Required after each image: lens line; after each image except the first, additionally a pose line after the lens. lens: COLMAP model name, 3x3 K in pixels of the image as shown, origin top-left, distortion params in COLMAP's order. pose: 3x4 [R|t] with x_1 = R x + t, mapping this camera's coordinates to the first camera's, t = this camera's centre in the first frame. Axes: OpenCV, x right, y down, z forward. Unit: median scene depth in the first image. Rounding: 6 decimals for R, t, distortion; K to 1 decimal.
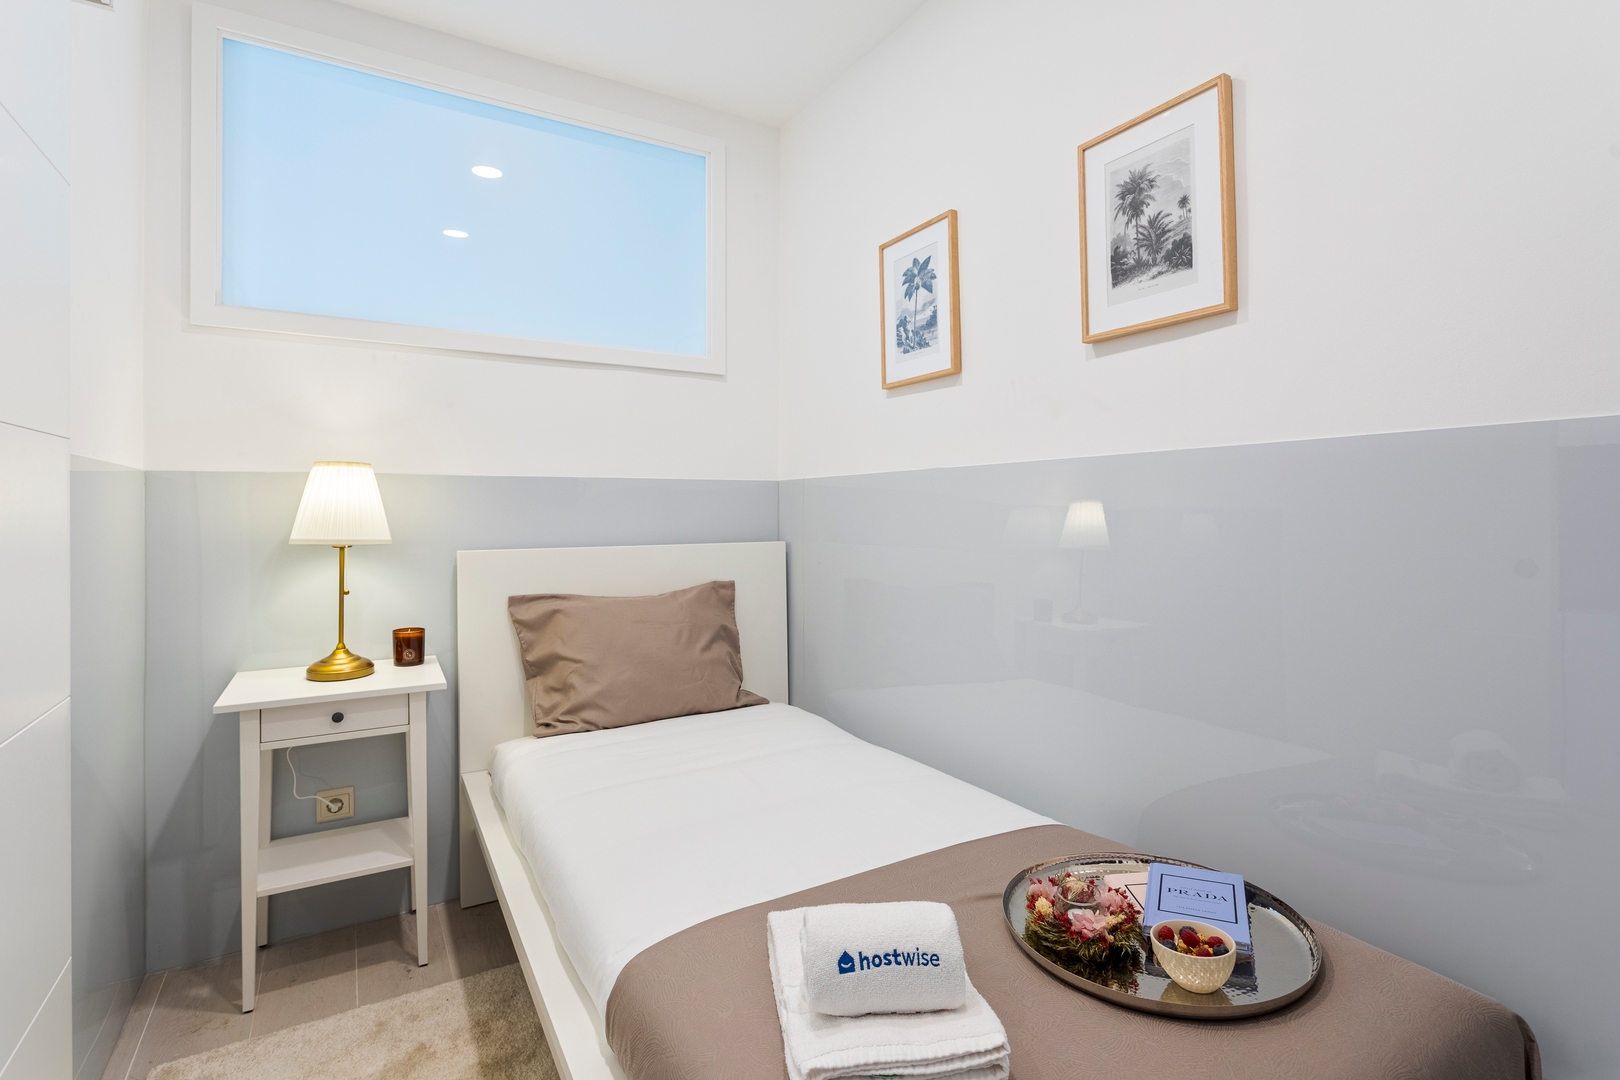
lens RADIAL K [[785.6, 0, 787.3], [0, 785.6, 504.5], [0, 0, 1]] dist [0.002149, 0.014686]
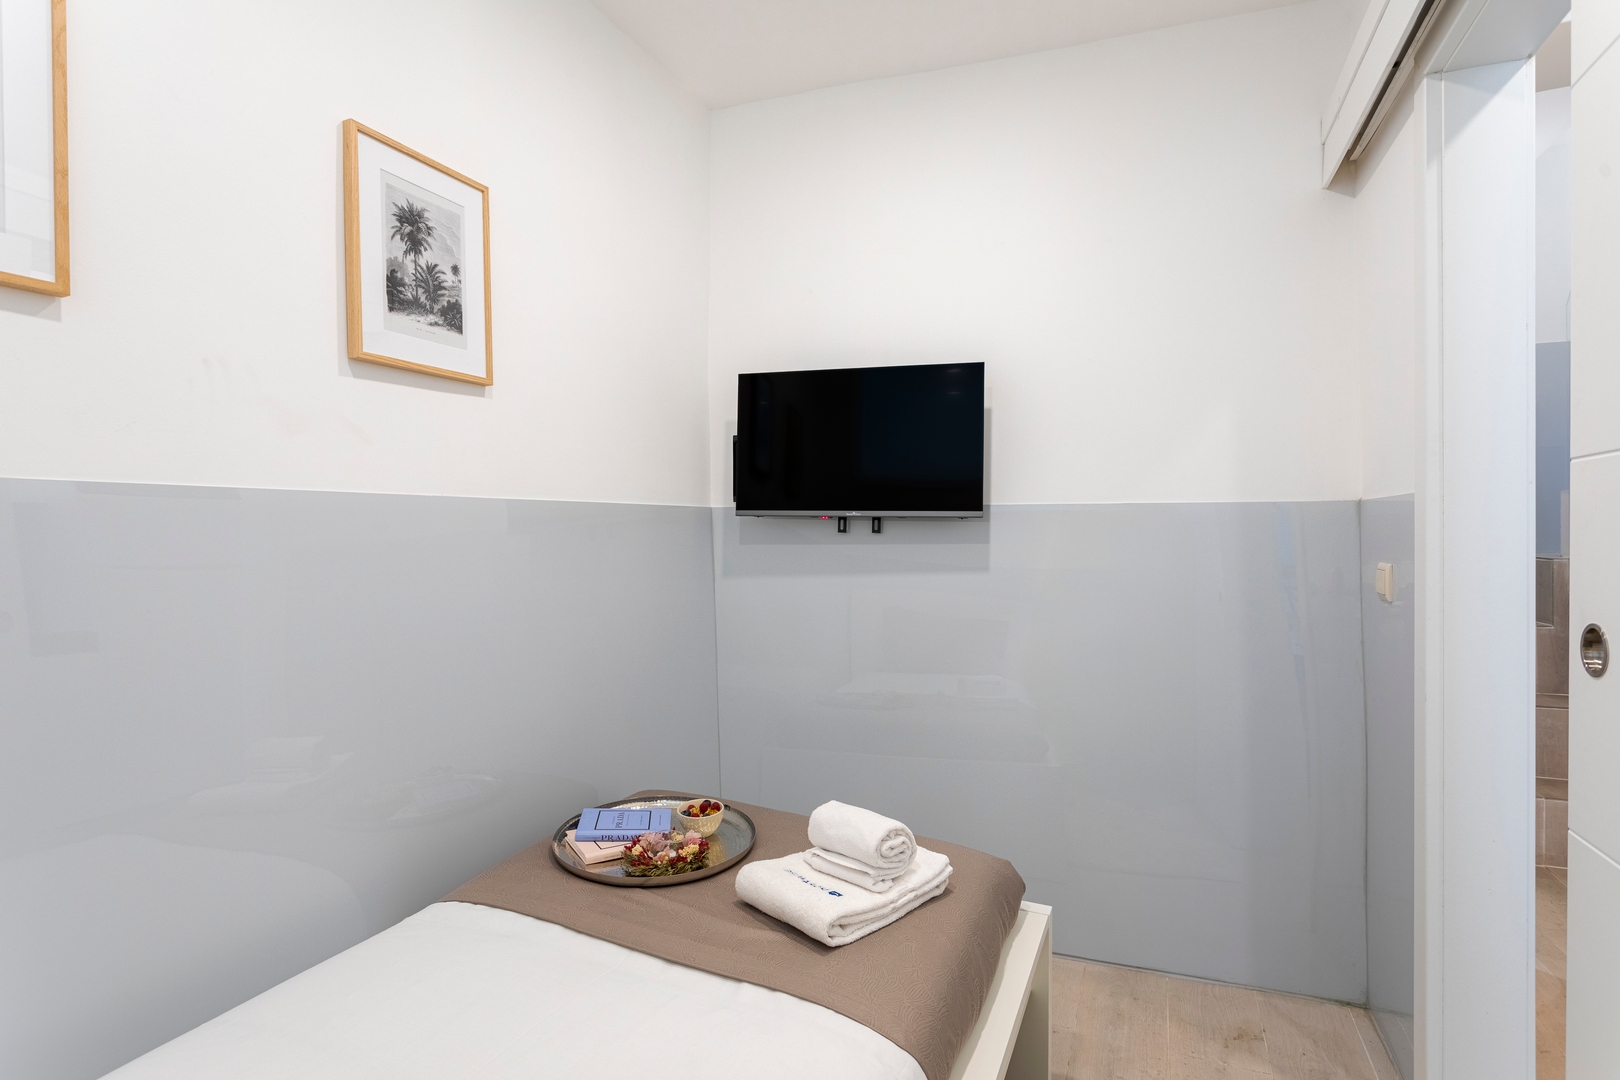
lens RADIAL K [[813.2, 0, 811.0], [0, 813.2, 519.9], [0, 0, 1]] dist [-0.001688, -0.000346]
pose [[-0.604504, 0.007785, 0.796564, -0.657181], [-0.004315, 0.999906, -0.013046, -0.024140], [-0.796591, -0.011323, -0.604413, 1.225229]]
